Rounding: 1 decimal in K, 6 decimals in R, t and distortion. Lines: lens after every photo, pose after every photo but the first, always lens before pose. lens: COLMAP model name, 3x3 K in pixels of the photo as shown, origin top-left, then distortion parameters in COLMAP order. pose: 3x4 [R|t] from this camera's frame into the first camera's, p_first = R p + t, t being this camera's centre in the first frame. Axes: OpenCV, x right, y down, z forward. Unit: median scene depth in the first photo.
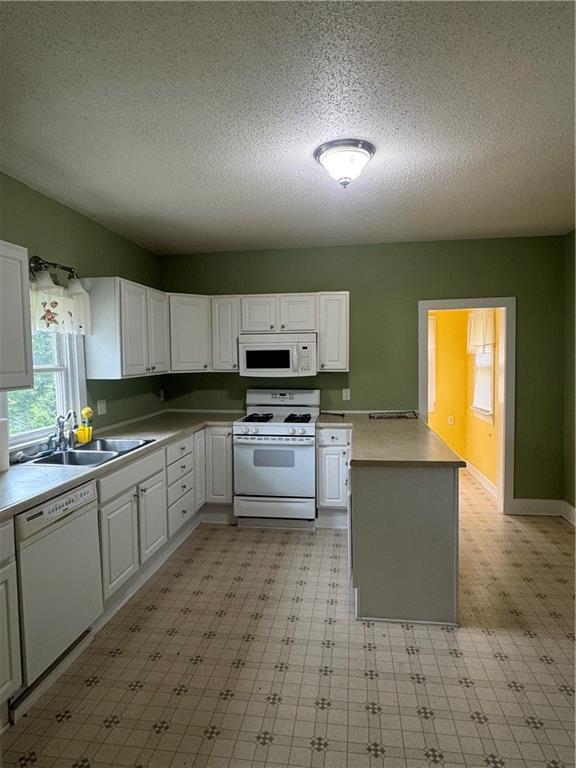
lens RADIAL K [[459.2, 0, 288.1], [0, 459.2, 386.0], [0, 0, 1]] dist [-0.005690, 0.003757]
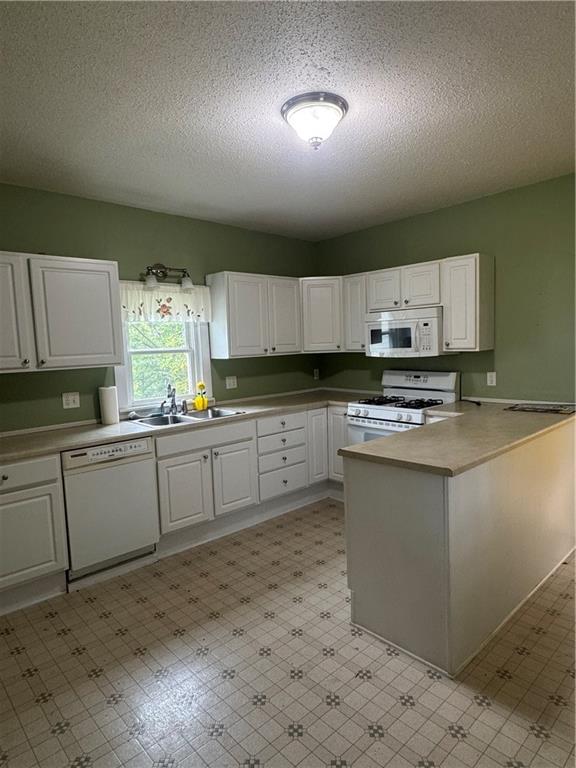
lens RADIAL K [[459.2, 0, 287.9], [0, 459.2, 384.1], [0, 0, 1]] dist [-0.005690, 0.003757]
pose [[0.778512, 0.039600, -0.626380, 0.530078], [-0.014520, 0.998877, 0.045103, -0.006032], [0.627462, -0.026018, 0.778212, 0.195895]]
